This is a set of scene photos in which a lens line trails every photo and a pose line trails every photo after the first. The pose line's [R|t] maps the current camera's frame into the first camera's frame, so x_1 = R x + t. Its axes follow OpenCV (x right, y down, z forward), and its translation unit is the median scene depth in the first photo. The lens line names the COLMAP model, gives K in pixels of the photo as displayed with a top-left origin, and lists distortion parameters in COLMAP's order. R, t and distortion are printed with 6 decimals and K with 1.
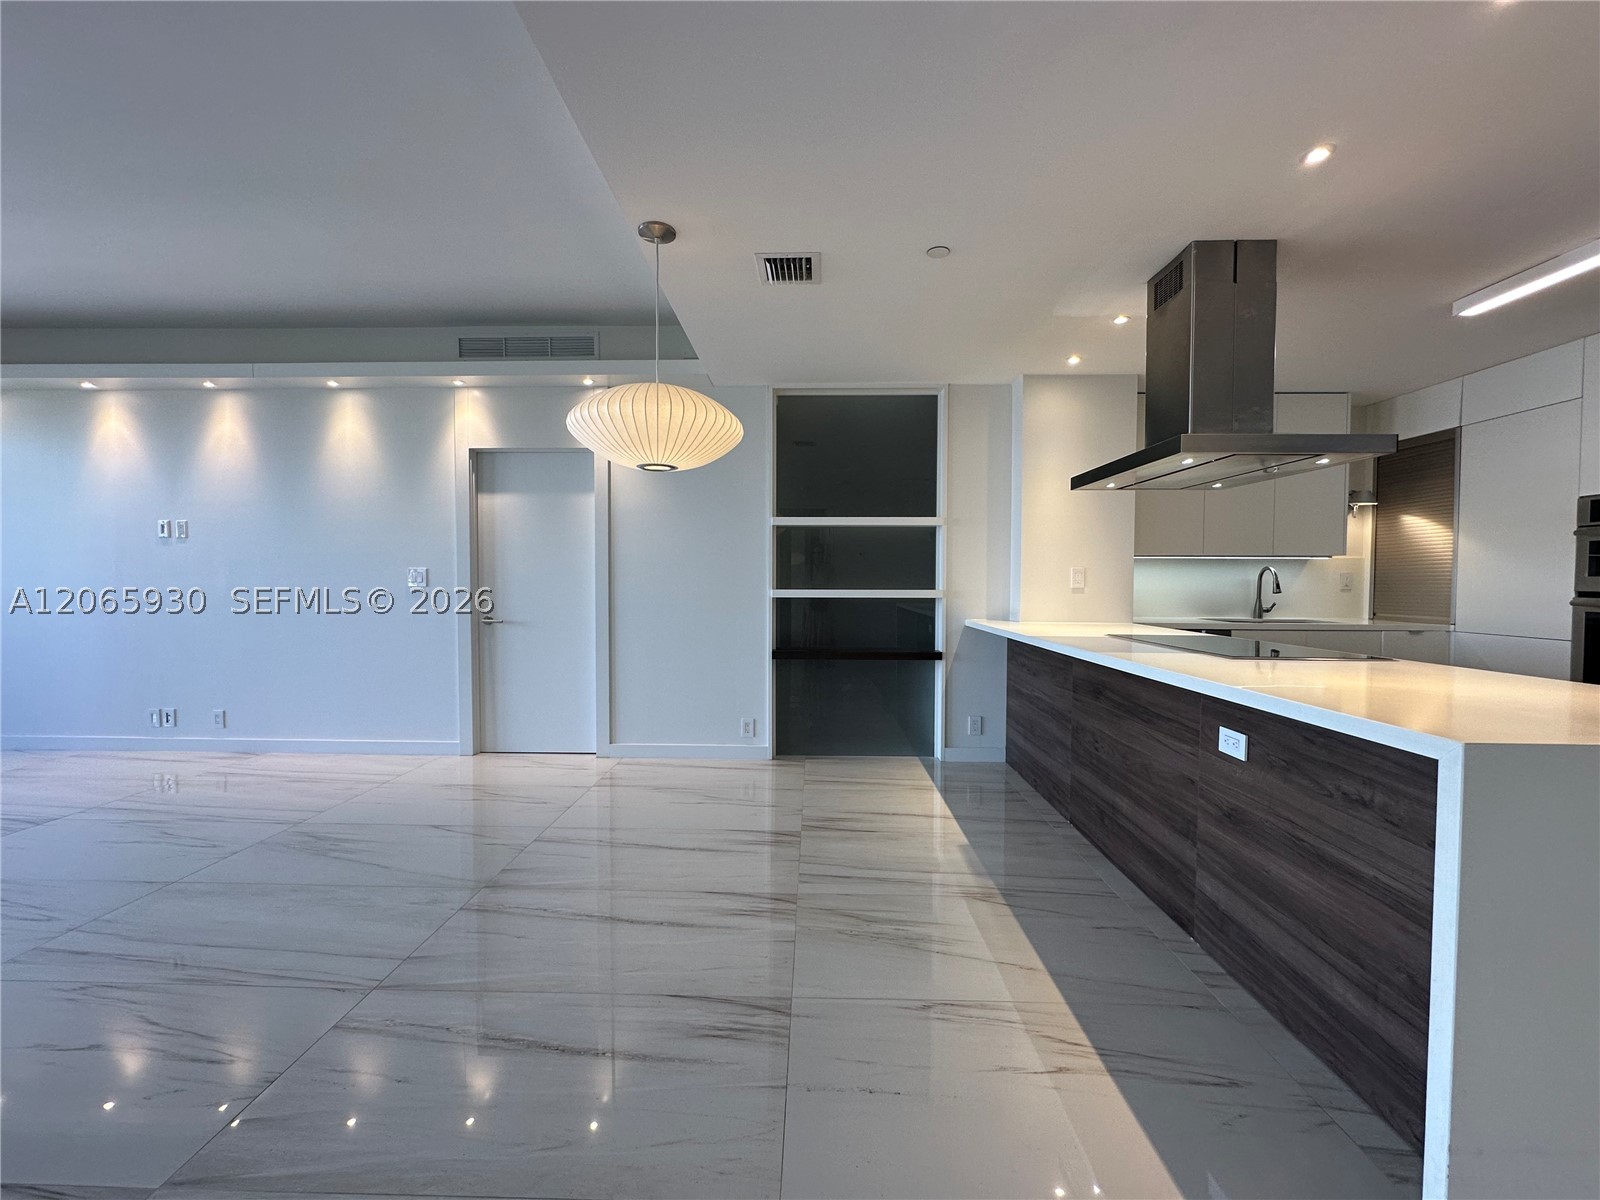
lens RADIAL K [[637.3, 0, 800.0], [0, 637.3, 600.0], [0, 0, 1]] dist [-0.002977, 0.000523]
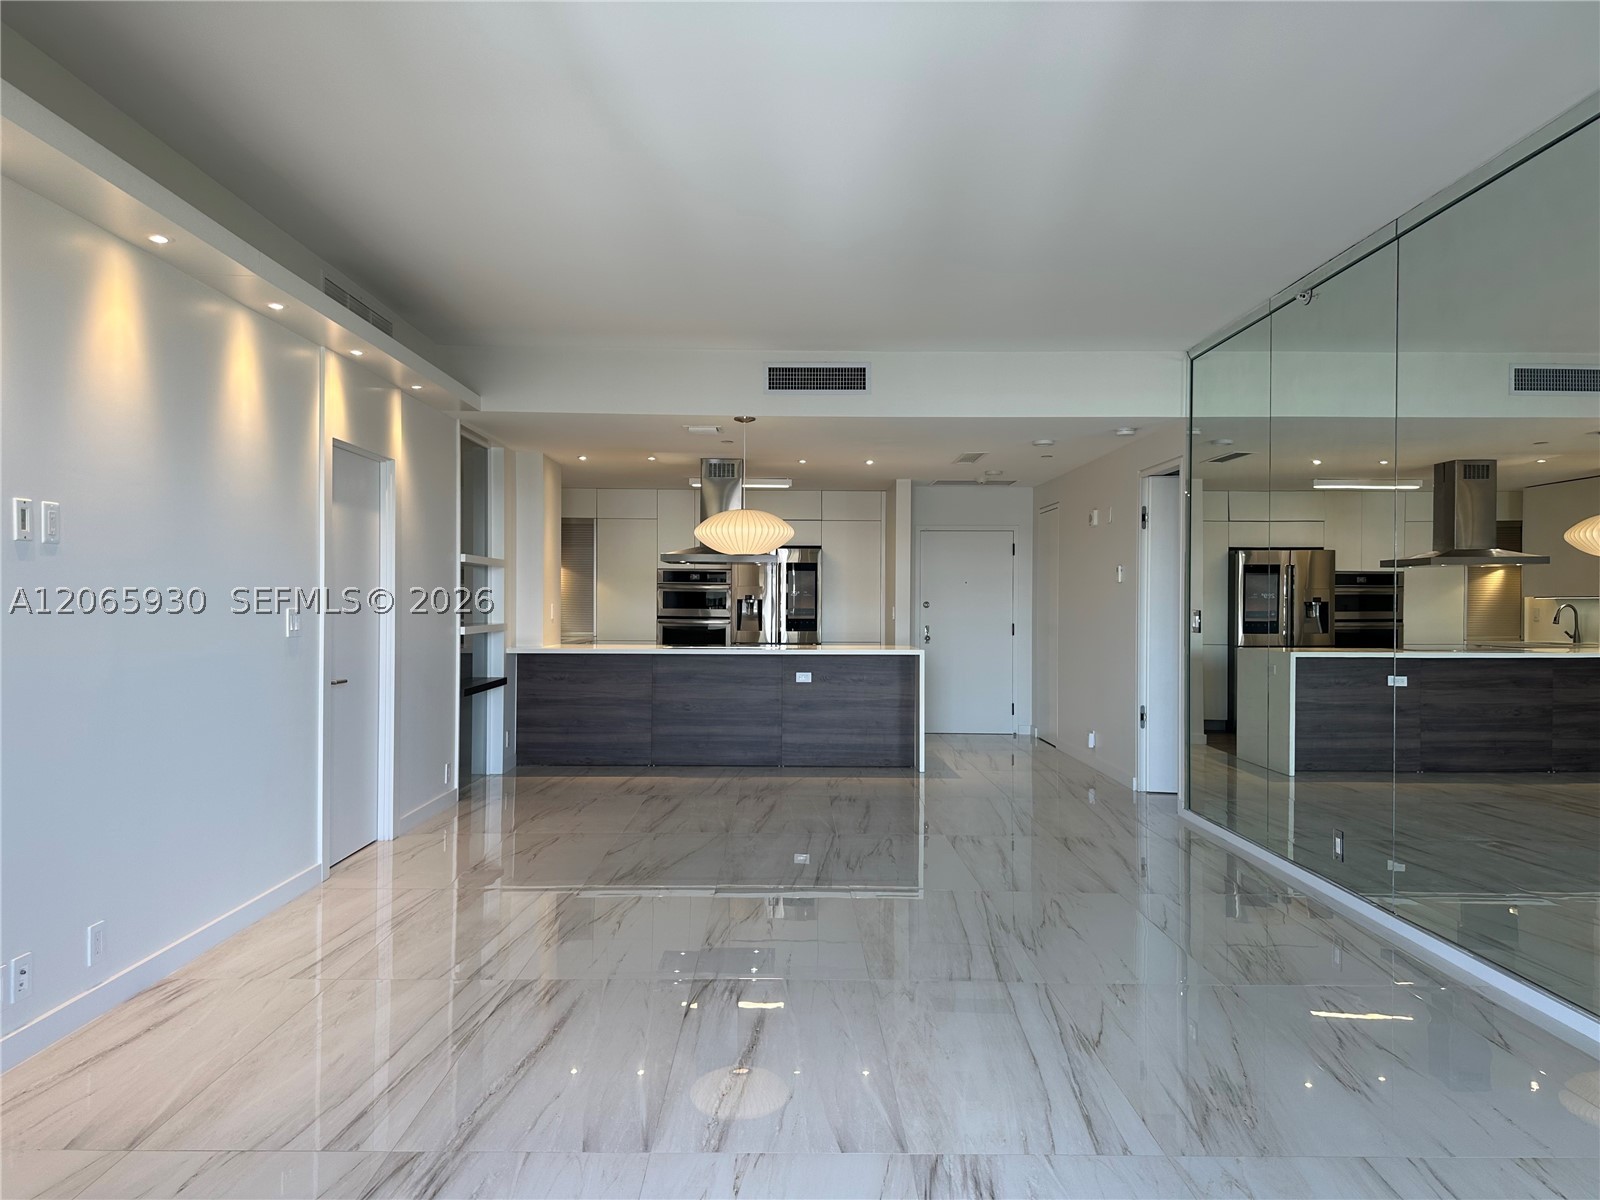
lens RADIAL K [[1123.5, 0, 800.0], [0, 1123.5, 600.0], [0, 0, 1]] dist [0.069619, -0.094480]
pose [[-0.025263, -0.005106, 0.999668, -2.302098], [0.025580, 0.999656, 0.005752, -0.072138], [-0.999354, 0.025717, -0.025123, 0.644538]]
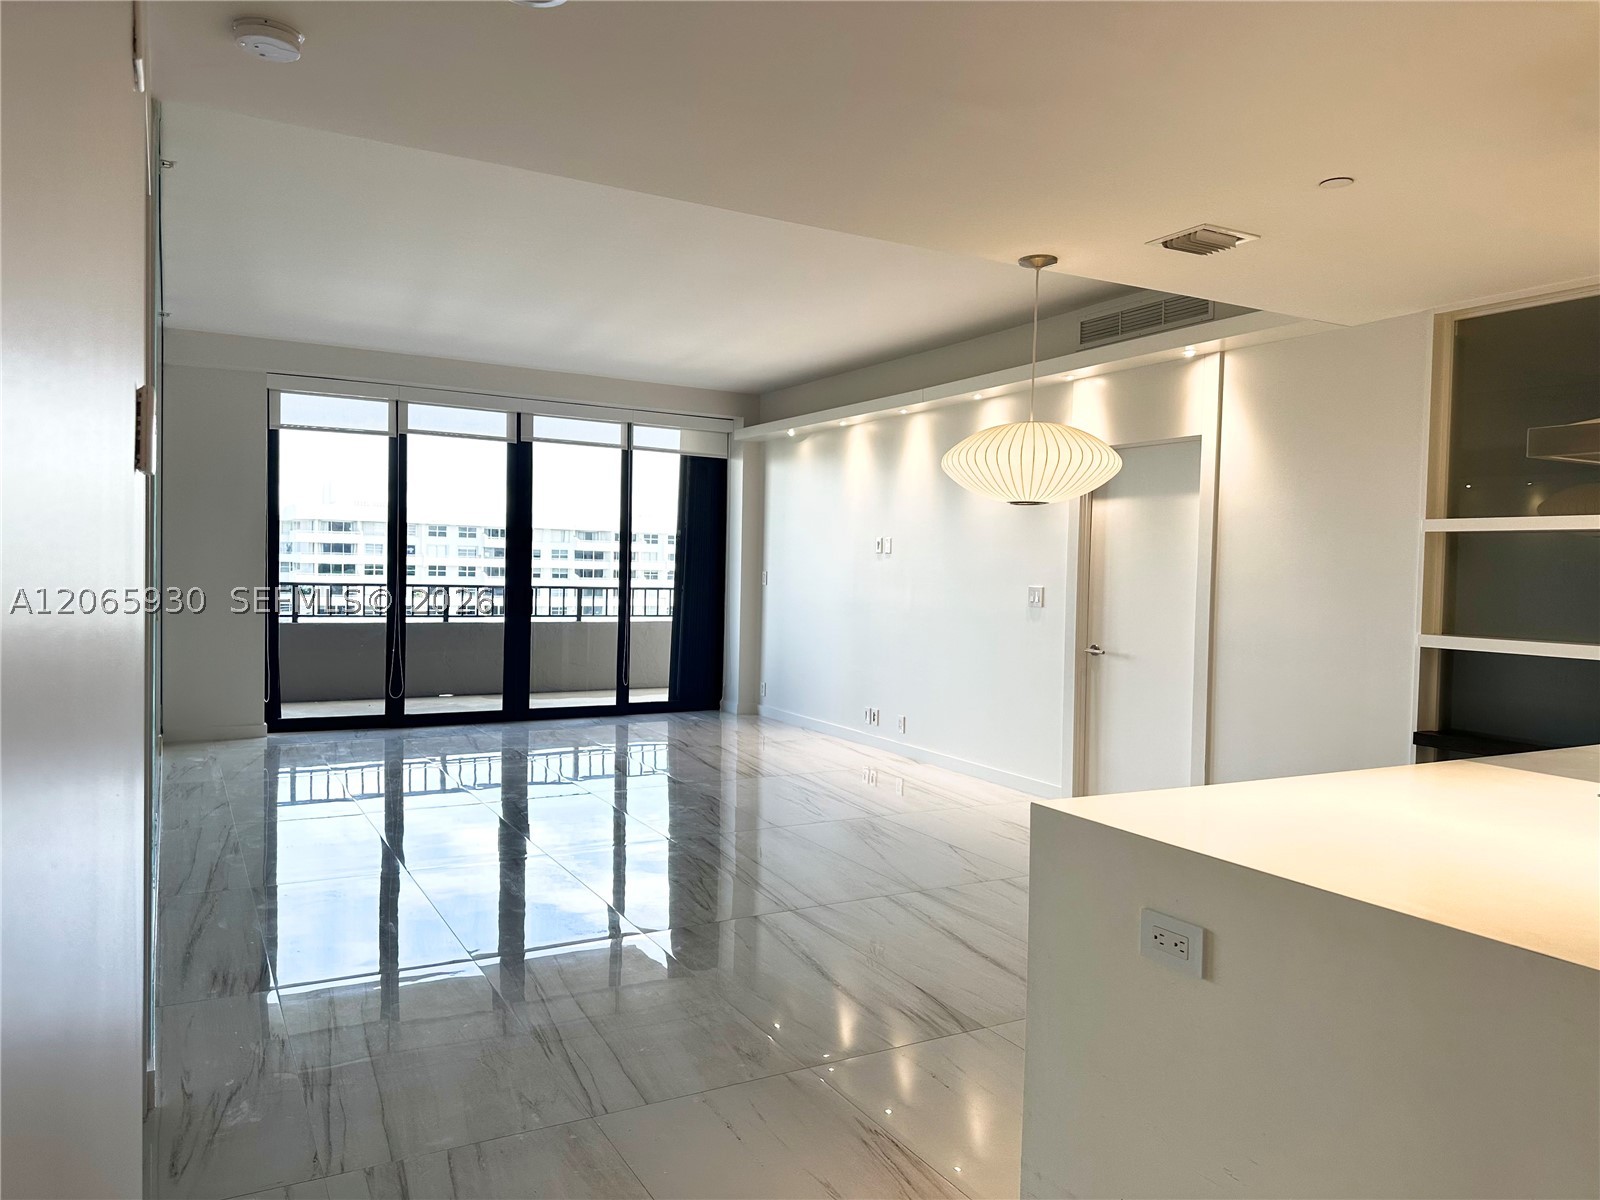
lens RADIAL K [[1123.5, 0, 800.0], [0, 1123.5, 600.0], [0, 0, 1]] dist [0.069619, -0.094480]
pose [[0.503969, 0.035784, -0.862980, 0.777459], [-0.049271, 0.998705, 0.012638, -0.043359], [0.862315, 0.036151, 0.505080, -0.120036]]
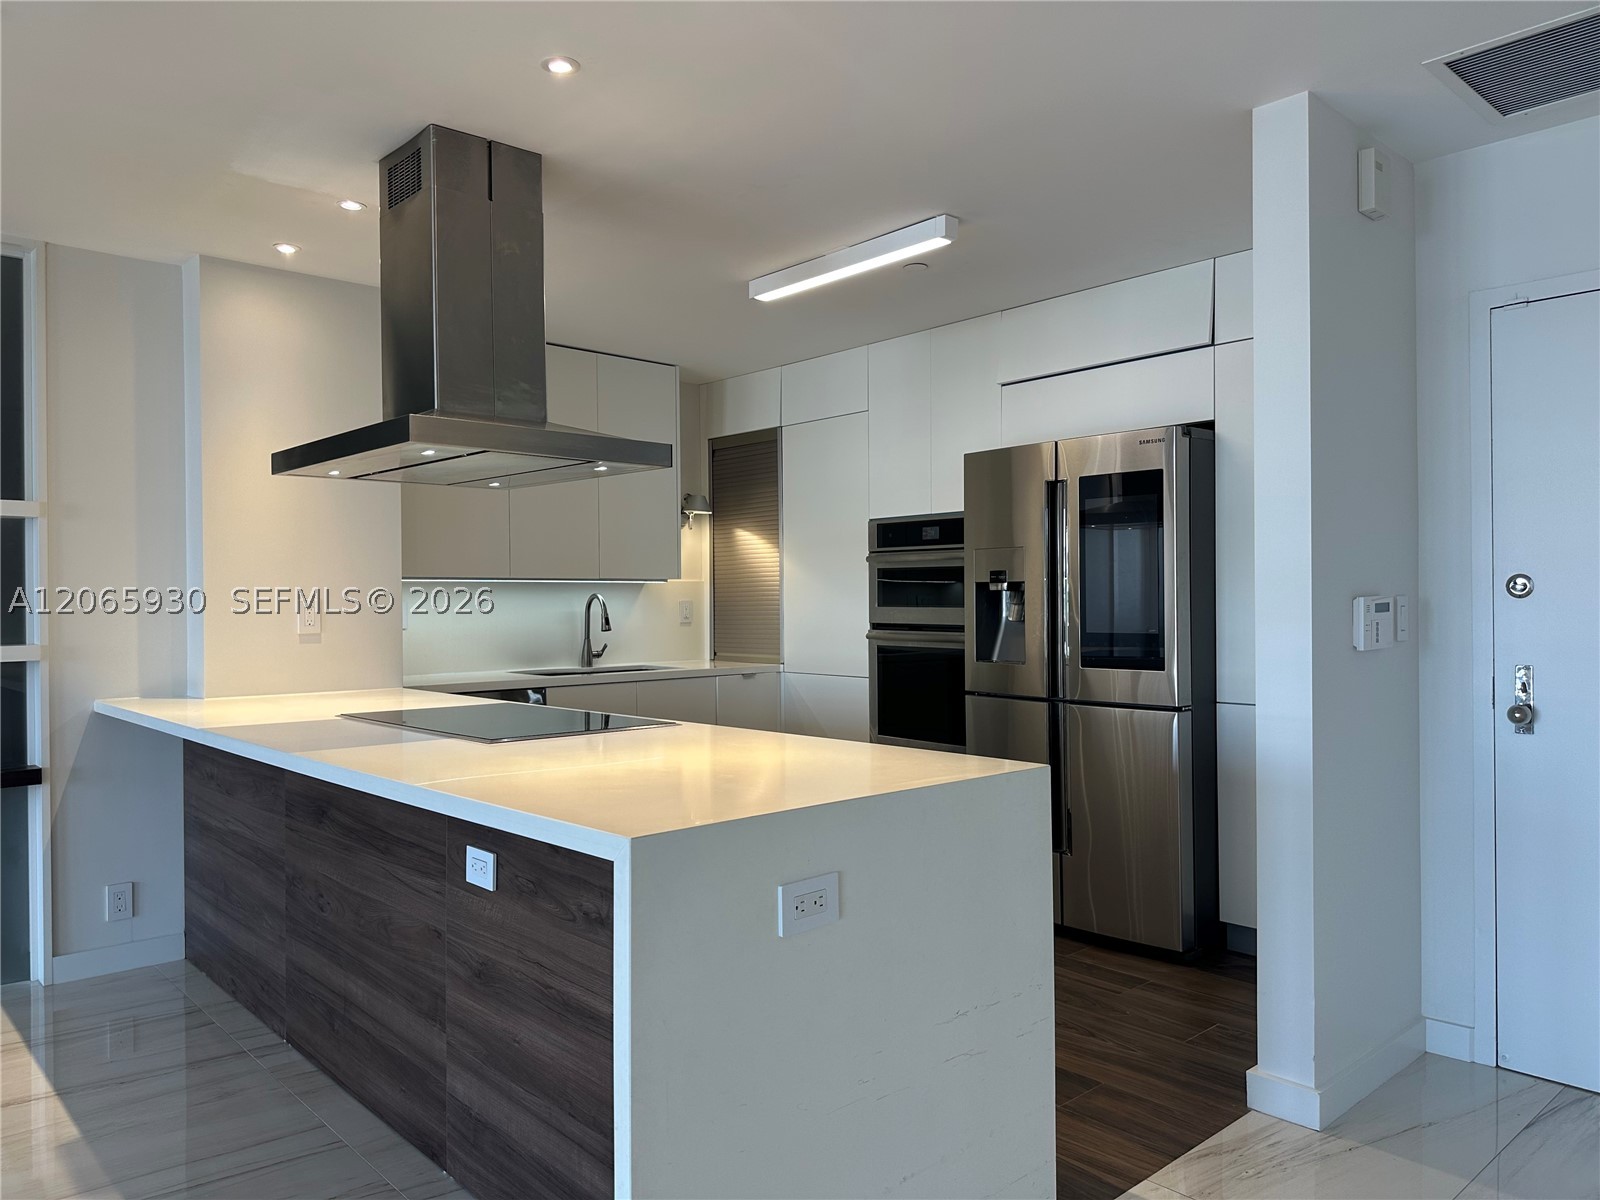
lens RADIAL K [[1114.9, 0, 803.8], [0, 1114.9, 607.4], [0, 0, 1]] dist [0.061460, -0.073725]
pose [[0.720298, -0.014152, 0.693520, 0.049929], [0.031572, 0.999425, -0.012396, -0.019218], [-0.692946, 0.030825, 0.720331, -0.080619]]
